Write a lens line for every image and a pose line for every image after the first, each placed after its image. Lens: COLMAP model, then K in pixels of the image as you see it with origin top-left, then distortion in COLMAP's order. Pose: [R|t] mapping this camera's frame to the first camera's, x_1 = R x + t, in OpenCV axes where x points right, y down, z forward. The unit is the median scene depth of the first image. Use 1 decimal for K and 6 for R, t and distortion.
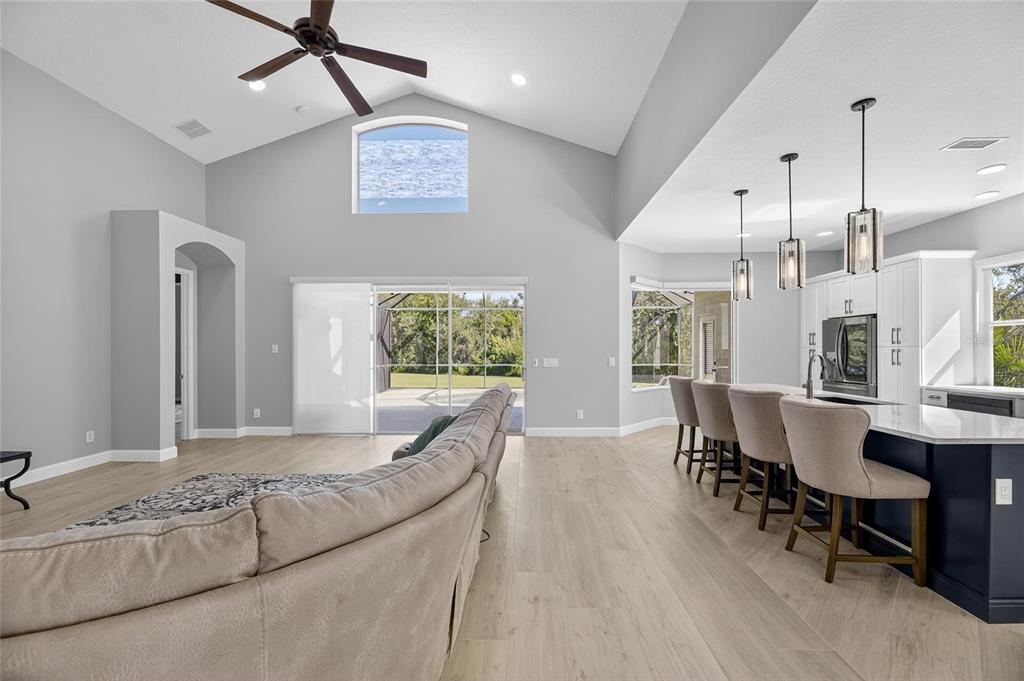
lens RADIAL K [[415.2, 0, 515.0], [0, 415.2, 346.6], [0, 0, 1]] dist [-0.000636, -0.003091]
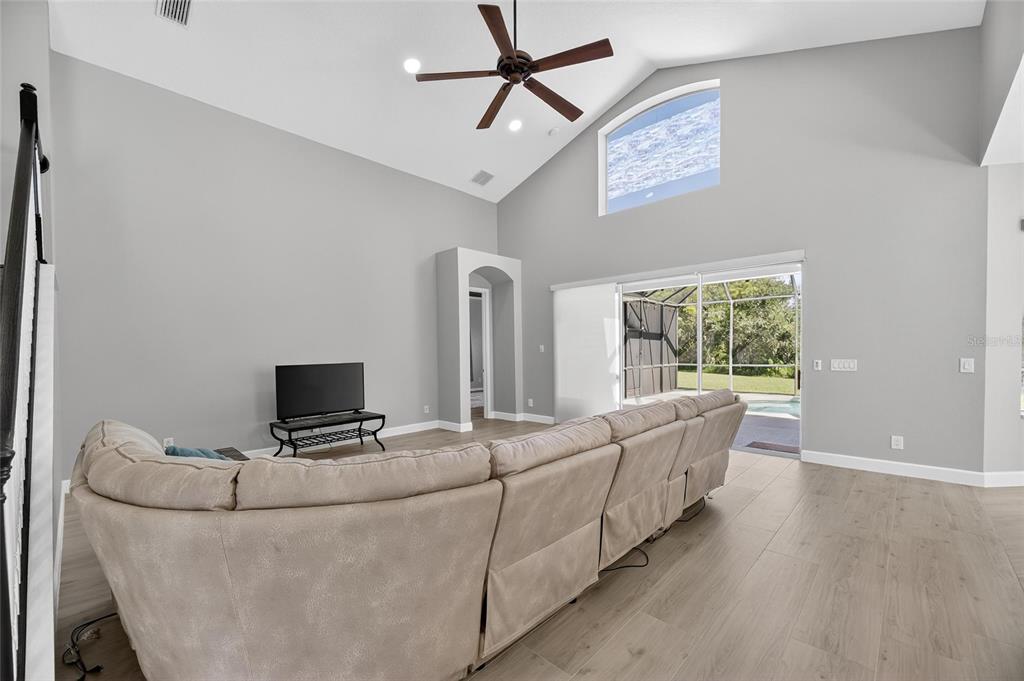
lens RADIAL K [[415.2, 0, 511.2], [0, 415.2, 358.9], [0, 0, 1]] dist [-0.000636, -0.003091]
pose [[0.737496, 0.007922, -0.675305, 0.147967], [0.014412, 0.999519, 0.027465, 0.000512], [0.675198, -0.029987, 0.737027, 0.086225]]
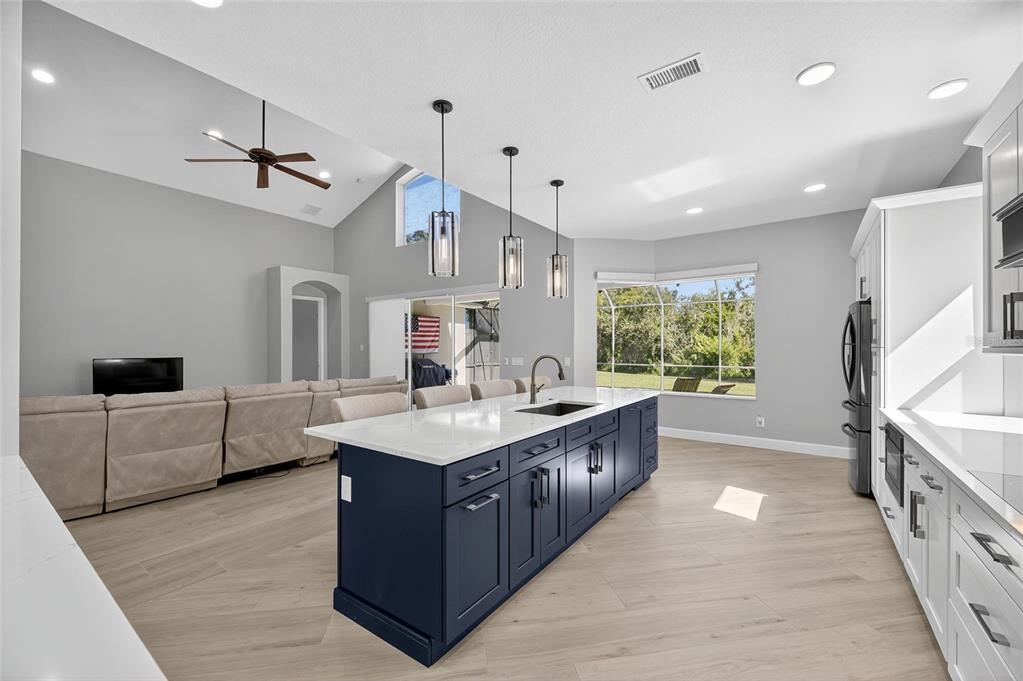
lens RADIAL K [[414.8, 0, 516.1], [0, 414.8, 343.9], [0, 0, 1]] dist [-0.000636, -0.003091]
pose [[0.824038, -0.003844, -0.566522, 0.699130], [0.002057, 0.999991, -0.003792, -0.002926], [0.566531, 0.001960, 0.824038, 0.122666]]
